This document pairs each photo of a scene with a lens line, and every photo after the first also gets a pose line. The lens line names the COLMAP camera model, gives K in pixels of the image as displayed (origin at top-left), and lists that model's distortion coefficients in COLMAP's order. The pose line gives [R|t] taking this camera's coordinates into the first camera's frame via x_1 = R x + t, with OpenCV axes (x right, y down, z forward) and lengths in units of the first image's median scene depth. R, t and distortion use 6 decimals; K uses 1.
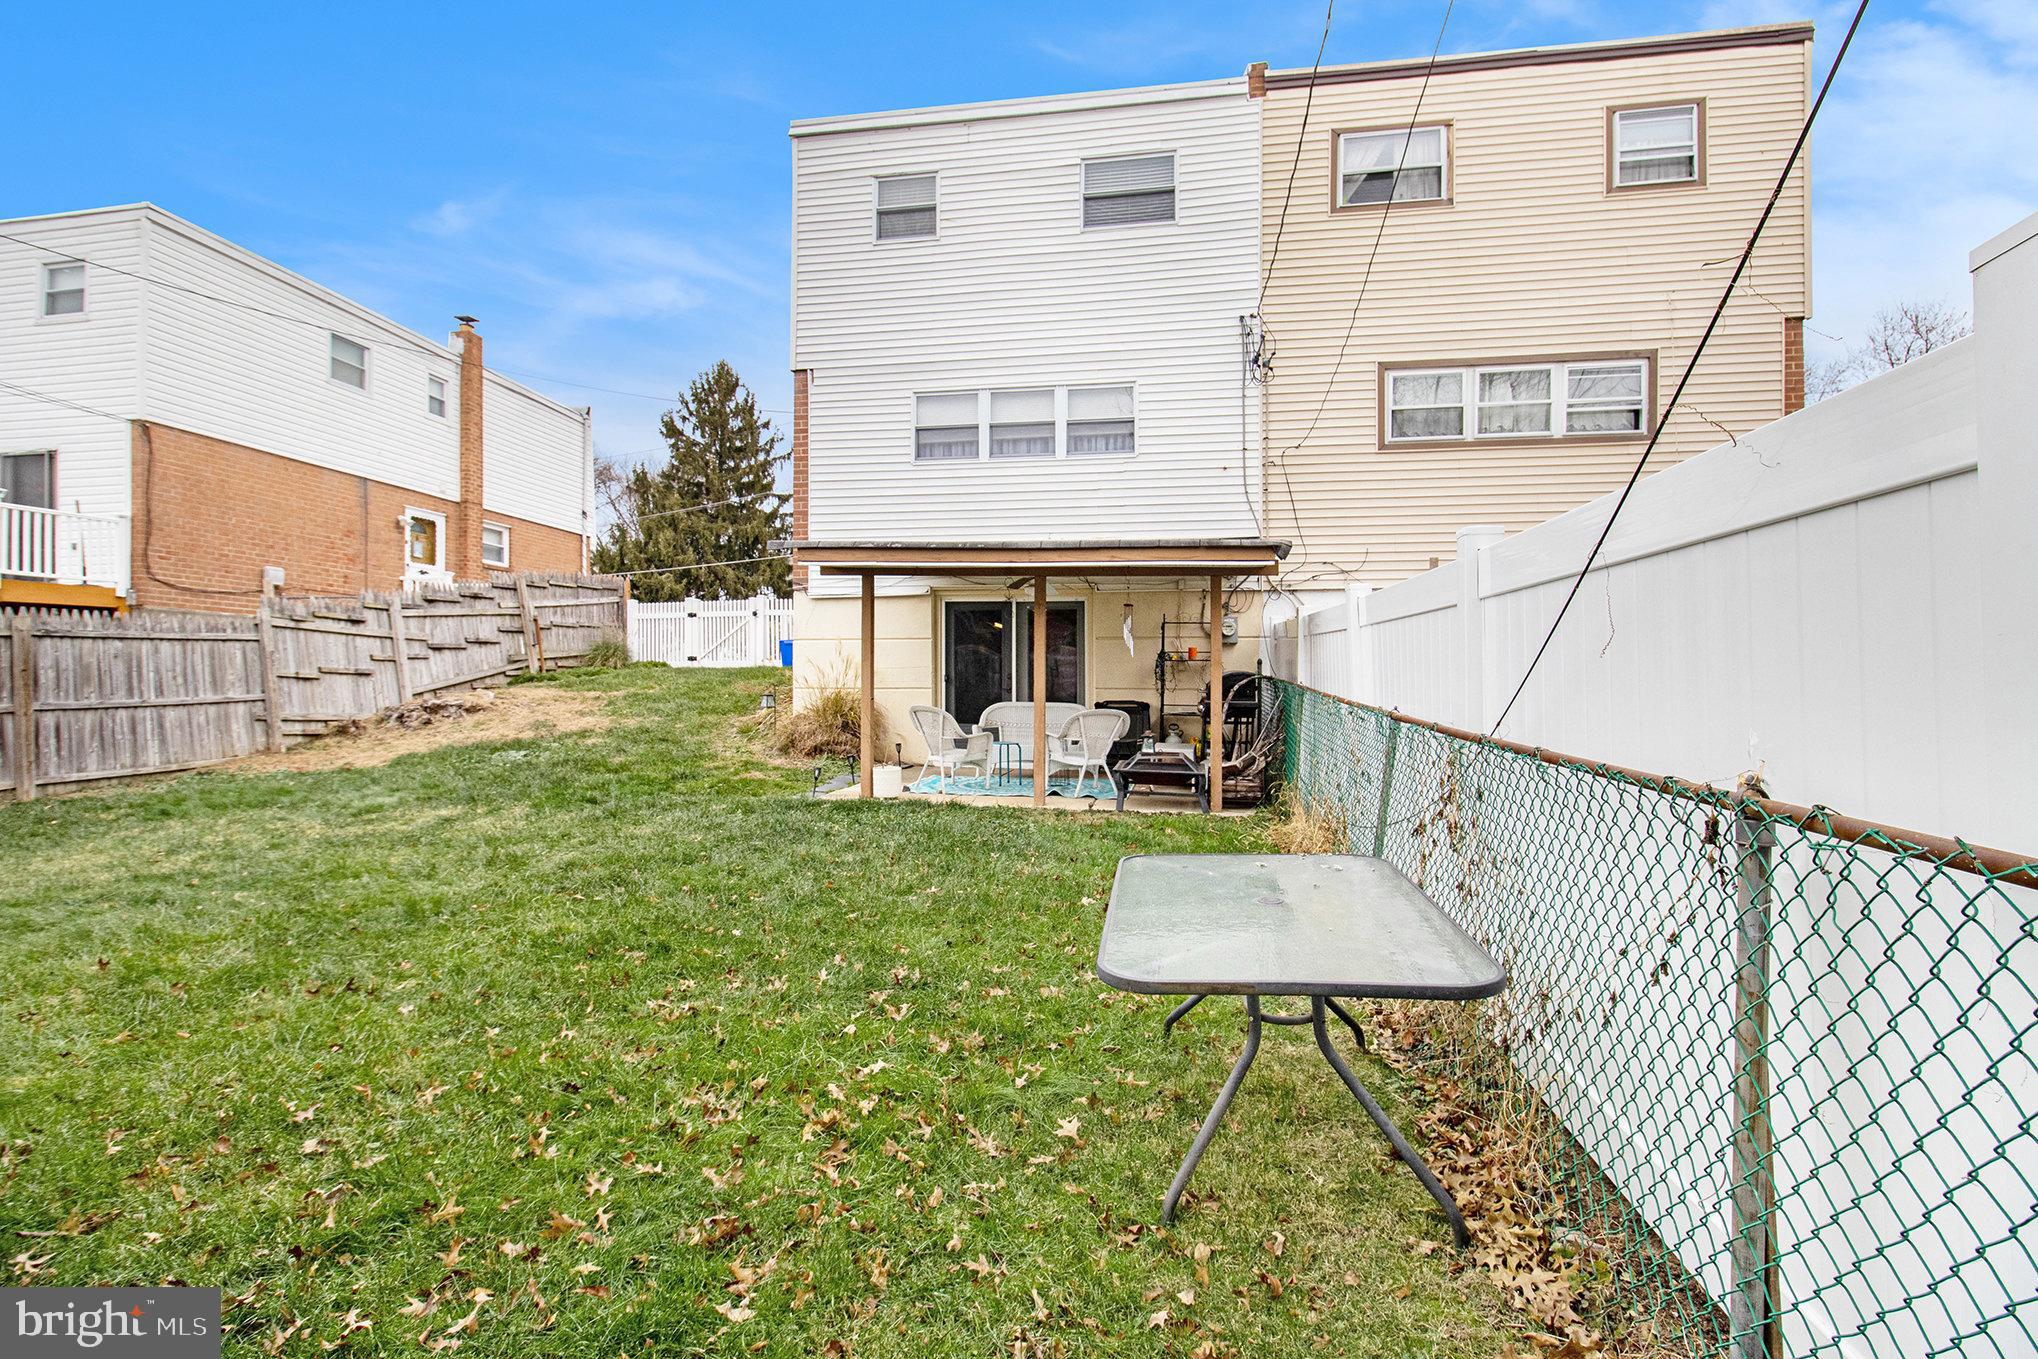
lens RADIAL K [[946.8, 0, 1173.5], [0, 946.8, 683.9], [0, 0, 1]] dist [0.001407, -0.032482]
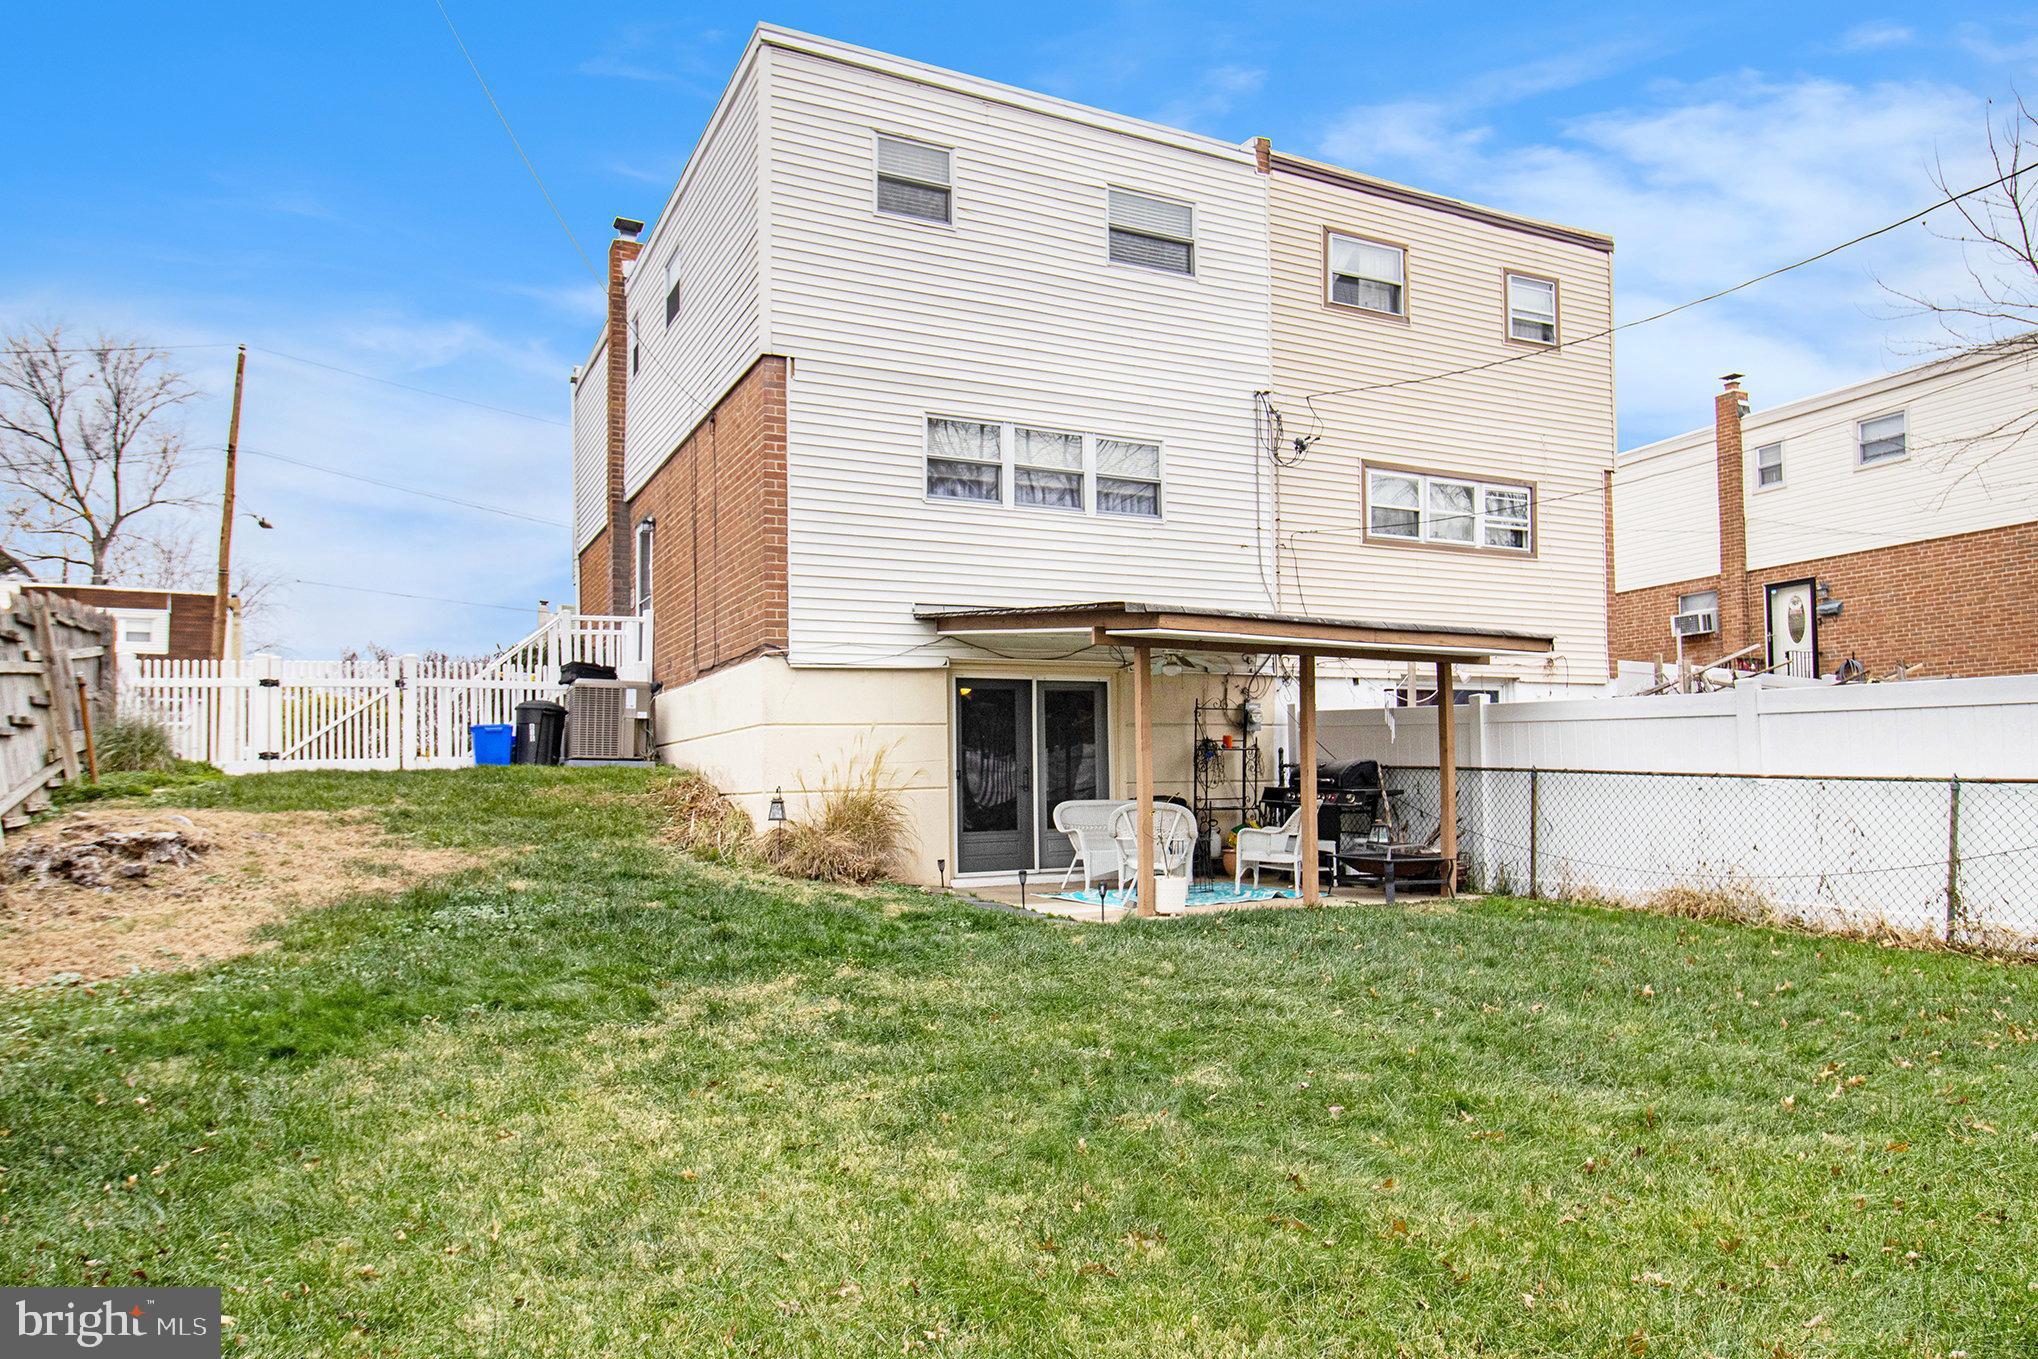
lens RADIAL K [[1297.7, 0, 1012.2], [0, 1297.7, 733.2], [0, 0, 1]] dist [0.000761, -0.100357]
pose [[0.802687, 0.004112, 0.596386, -0.894155], [0.025321, 0.998840, -0.040966, 0.005565], [-0.595863, 0.047984, 0.801651, 0.107658]]
